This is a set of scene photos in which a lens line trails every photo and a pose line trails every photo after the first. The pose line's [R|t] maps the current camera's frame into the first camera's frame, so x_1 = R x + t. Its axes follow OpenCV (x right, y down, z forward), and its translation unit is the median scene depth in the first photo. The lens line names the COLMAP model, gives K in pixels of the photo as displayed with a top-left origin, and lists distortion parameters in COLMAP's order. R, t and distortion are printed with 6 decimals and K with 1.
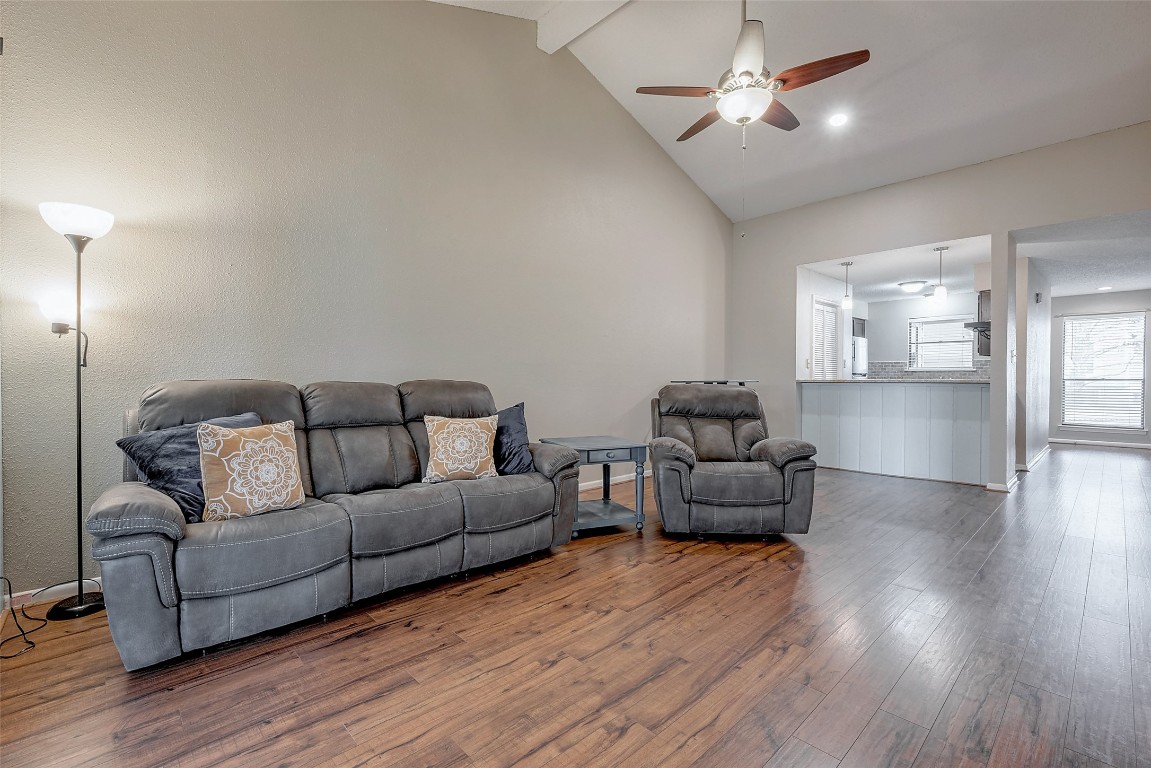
lens RADIAL K [[496.9, 0, 574.7], [0, 496.9, 382.0], [0, 0, 1]] dist [0.000815, 0.000233]
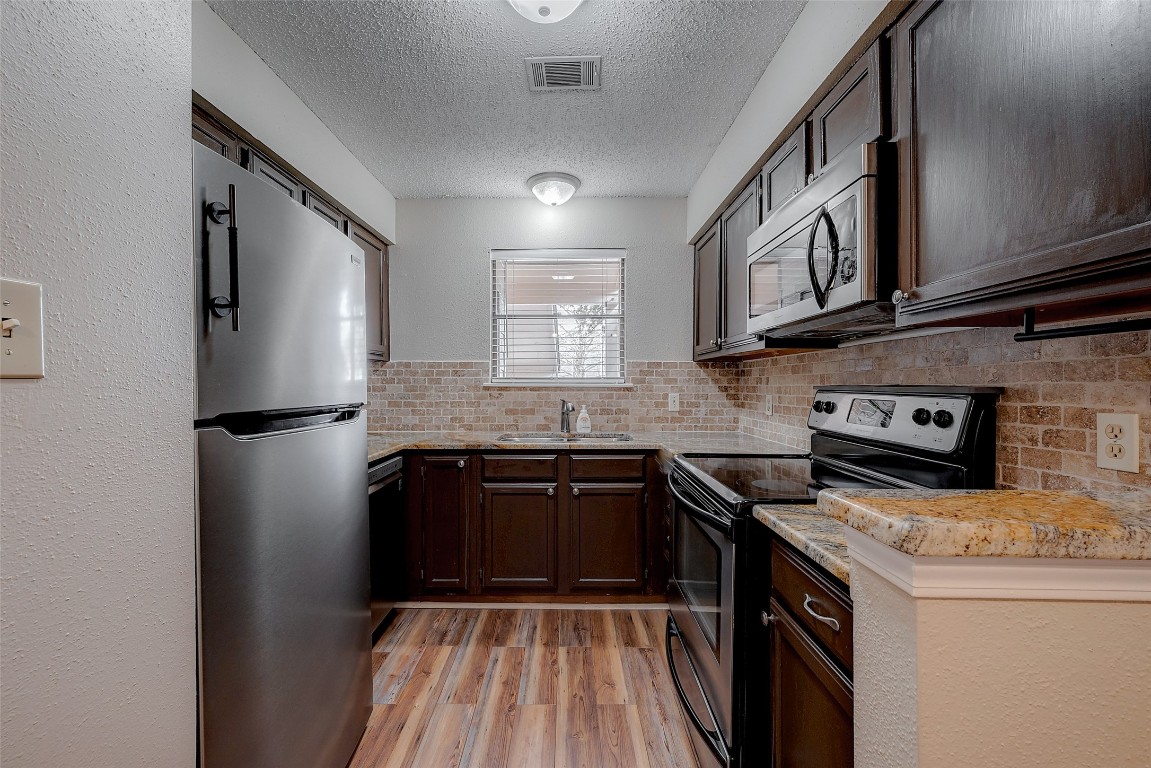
lens RADIAL K [[468.2, 0, 568.6], [0, 468.2, 386.7], [0, 0, 1]] dist [0.001933, 0.000132]
pose [[0.680238, -0.004908, 0.732974, 0.529596], [0.006630, 0.999978, 0.000542, -0.025813], [-0.732961, 0.004491, 0.680256, 0.841147]]
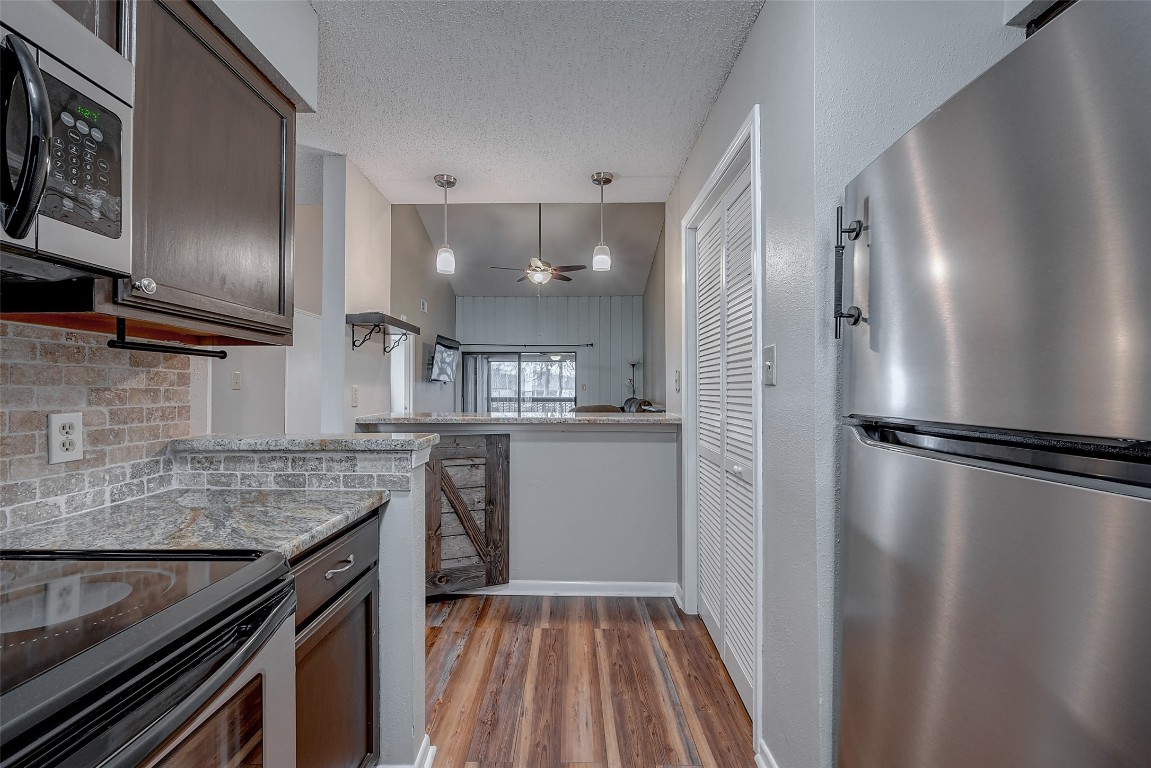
lens RADIAL K [[468.2, 0, 570.0], [0, 468.2, 386.2], [0, 0, 1]] dist [0.001933, 0.000132]
pose [[-0.690892, -0.006091, -0.722932, 0.726742], [-0.004915, 0.999981, -0.003728, -0.026241], [0.722941, 0.000978, -0.690909, 1.041488]]
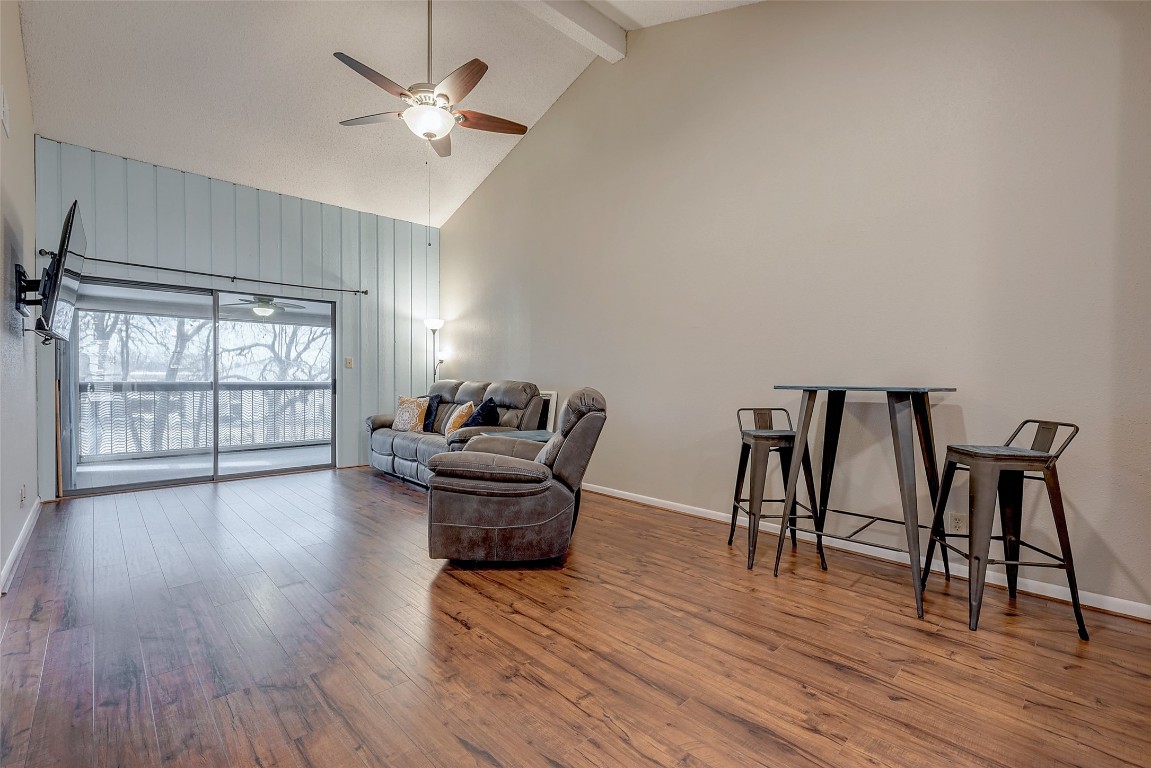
lens RADIAL K [[496.9, 0, 576.7], [0, 496.9, 389.9], [0, 0, 1]] dist [0.000815, 0.000233]
pose [[0.036339, 0.020935, -0.999120, 0.576233], [-0.014350, 0.999688, 0.020425, -0.004309], [0.999236, 0.013596, 0.036628, 0.527889]]
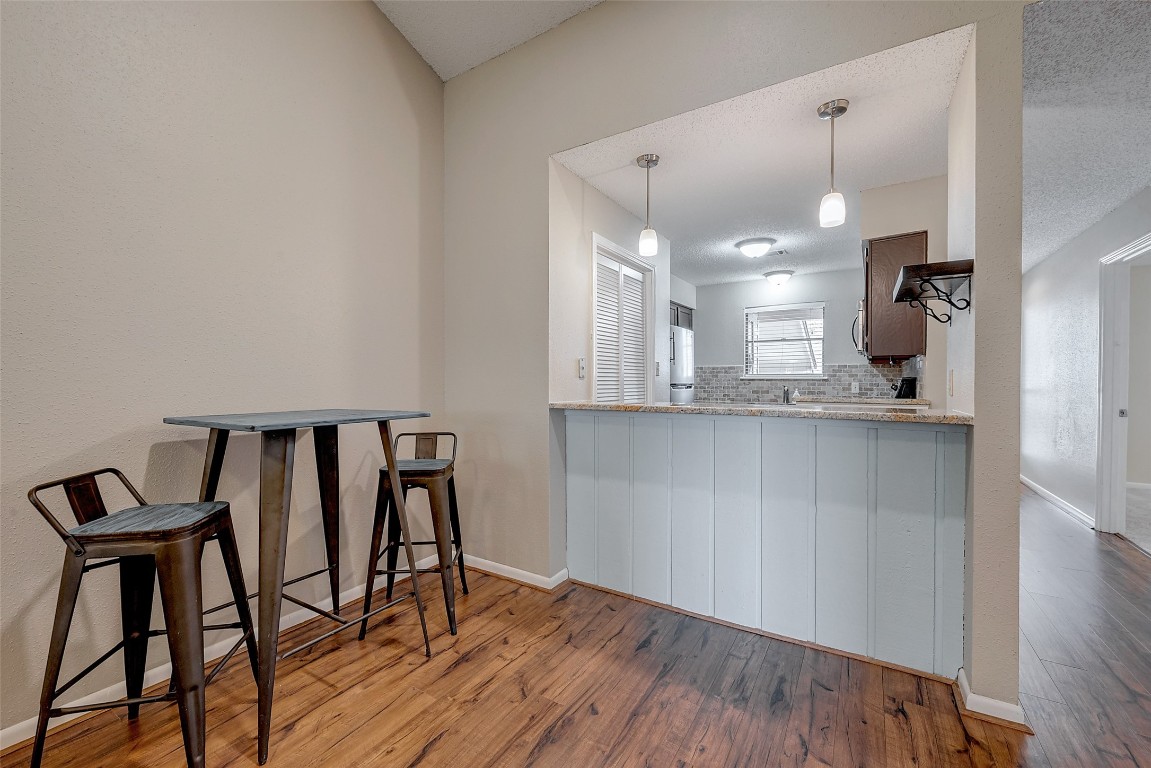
lens RADIAL K [[468.2, 0, 568.7], [0, 468.2, 382.8], [0, 0, 1]] dist [0.001933, 0.000132]
pose [[0.967134, -0.002720, 0.254253, 0.286636], [0.002931, 0.999996, -0.000451, -0.019782], [-0.254251, 0.001181, 0.967138, 0.466809]]
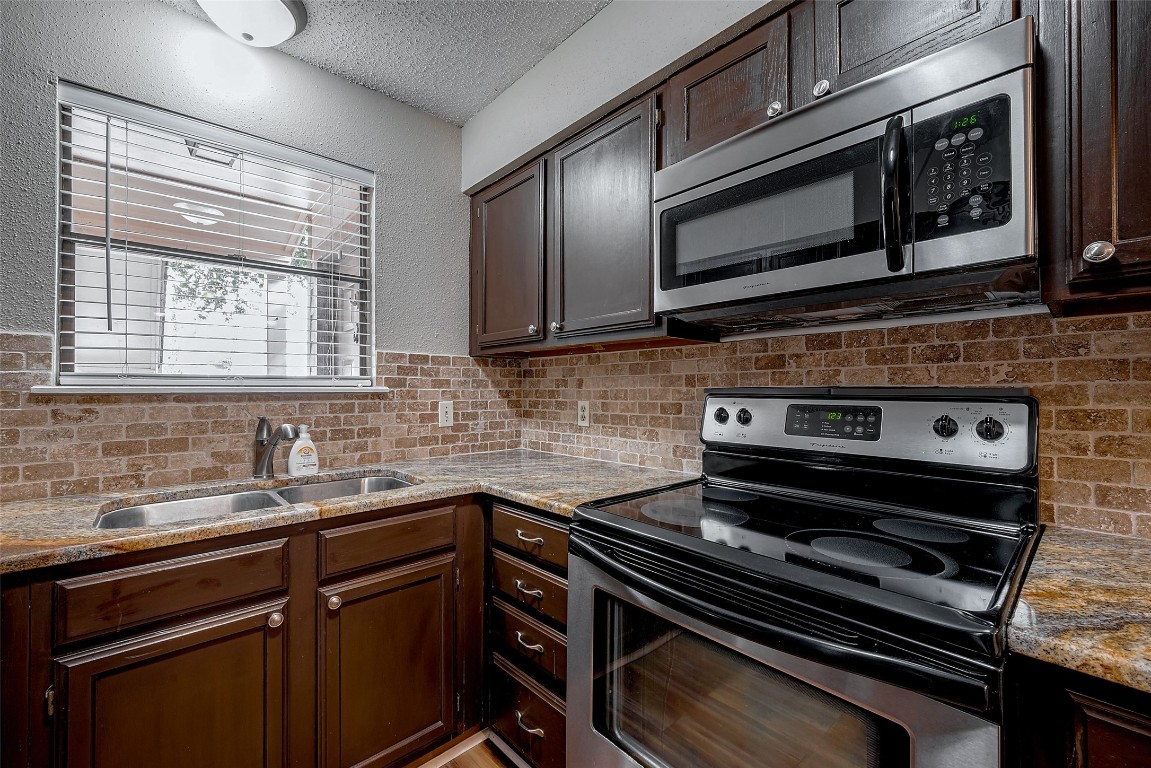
lens RADIAL K [[468.2, 0, 566.7], [0, 468.2, 384.4], [0, 0, 1]] dist [0.001933, 0.000132]
pose [[0.008742, 0.008542, 0.999925, 0.611327], [0.011354, 0.999898, -0.008641, -0.026064], [-0.999897, 0.011429, 0.008644, 0.980580]]
